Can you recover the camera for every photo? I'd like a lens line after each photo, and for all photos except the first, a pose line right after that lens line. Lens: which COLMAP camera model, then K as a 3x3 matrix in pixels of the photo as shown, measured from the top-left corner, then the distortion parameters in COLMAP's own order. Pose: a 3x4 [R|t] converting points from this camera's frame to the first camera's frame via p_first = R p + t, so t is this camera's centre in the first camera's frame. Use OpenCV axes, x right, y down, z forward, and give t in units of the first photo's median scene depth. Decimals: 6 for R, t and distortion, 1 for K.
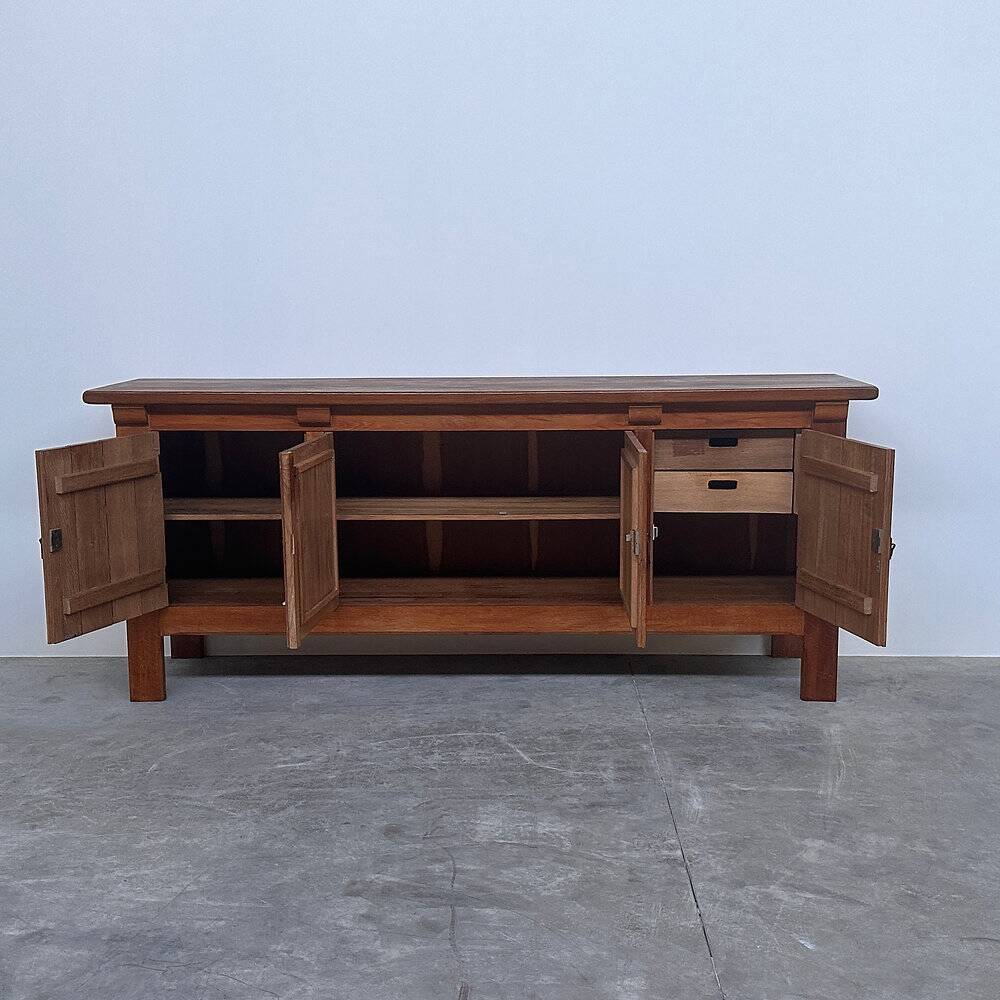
lens RADIAL K [[1338.2, 0, 494.9], [0, 1338.2, 496.1], [0, 0, 1]] dist [0.131352, 0.000000]
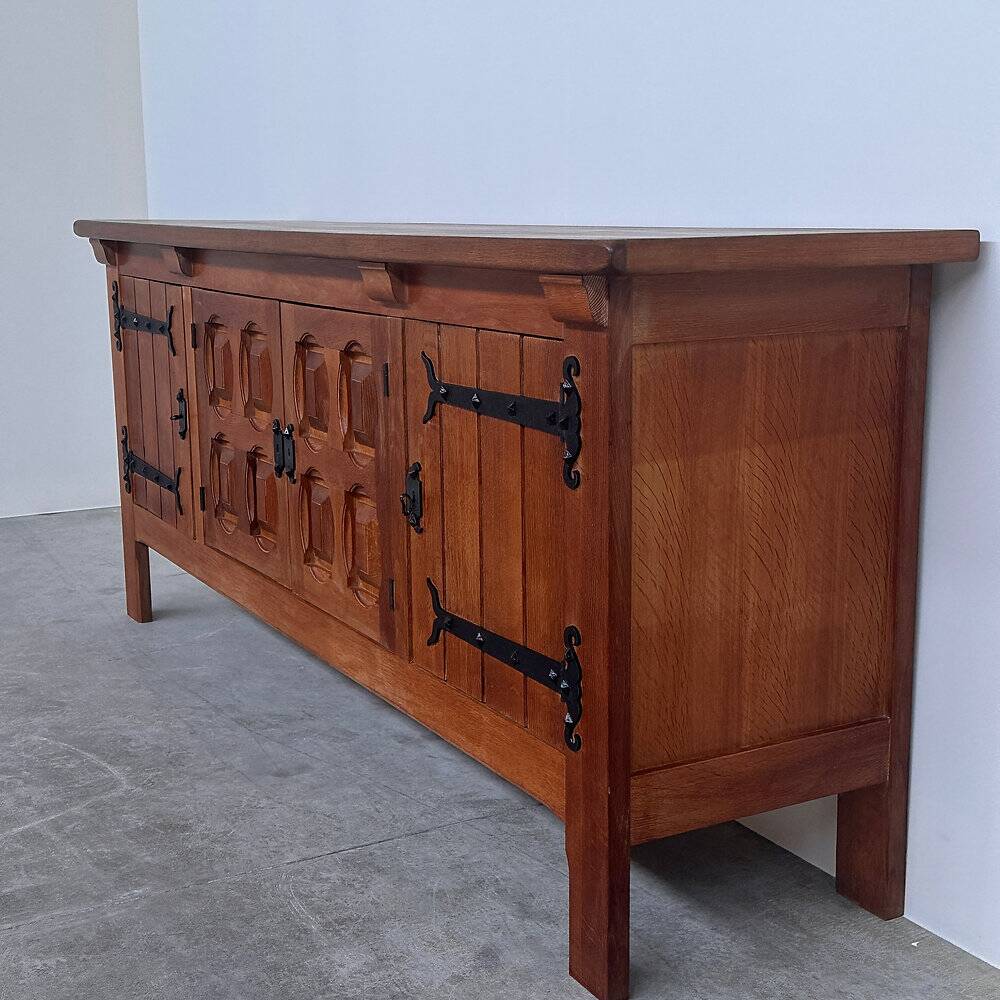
lens RADIAL K [[1495.3, 0, 509.3], [0, 1495.3, 504.0], [0, 0, 1]] dist [0.133206, 0.000000]
pose [[0.518407, 0.172987, -0.837455, 0.628405], [-0.137715, 0.983431, 0.117891, -0.053386], [0.843972, 0.054215, 0.533640, 0.750221]]
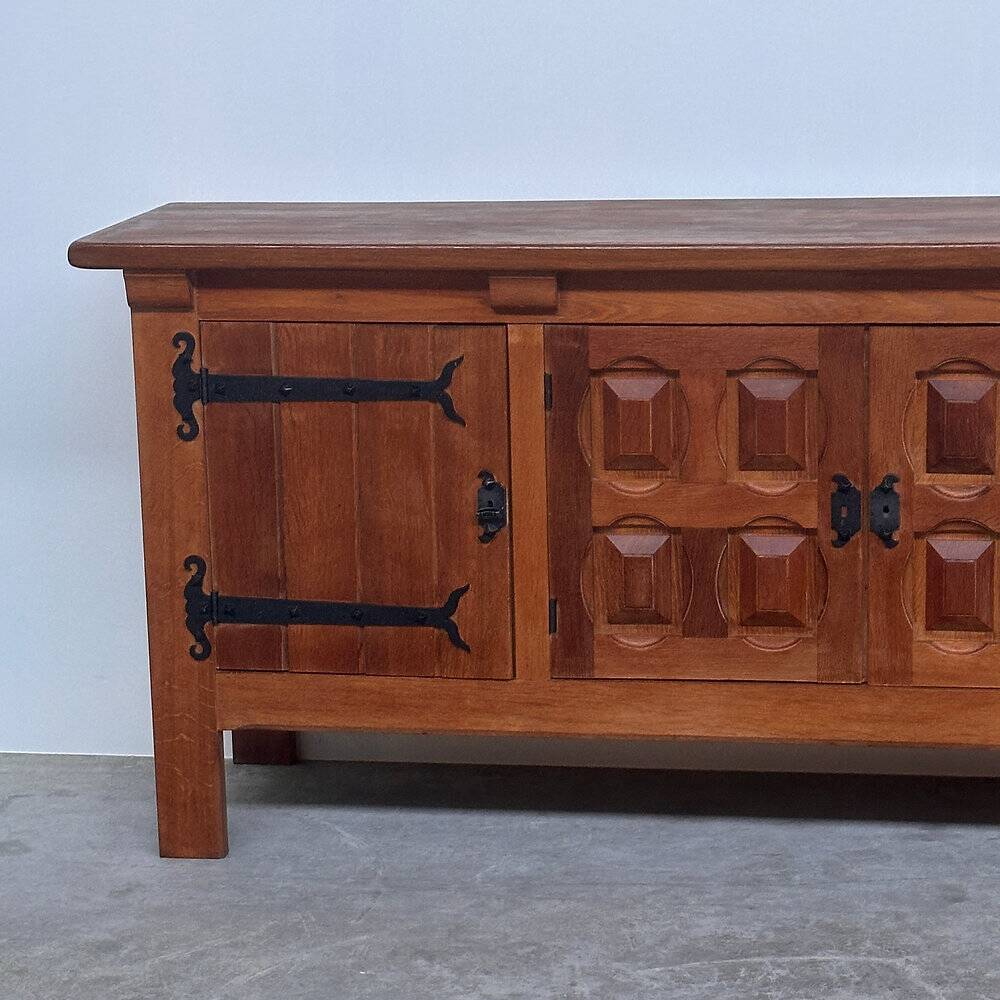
lens RADIAL K [[2761.7, 0, 491.2], [0, 2761.7, 522.0], [0, 0, 1]] dist [0.127034, 0.000000]
pose [[0.991727, 0.013698, -0.127634, -0.018085], [-0.005539, 0.997931, 0.064061, -0.041774], [0.128247, -0.062824, 0.989750, 0.004339]]
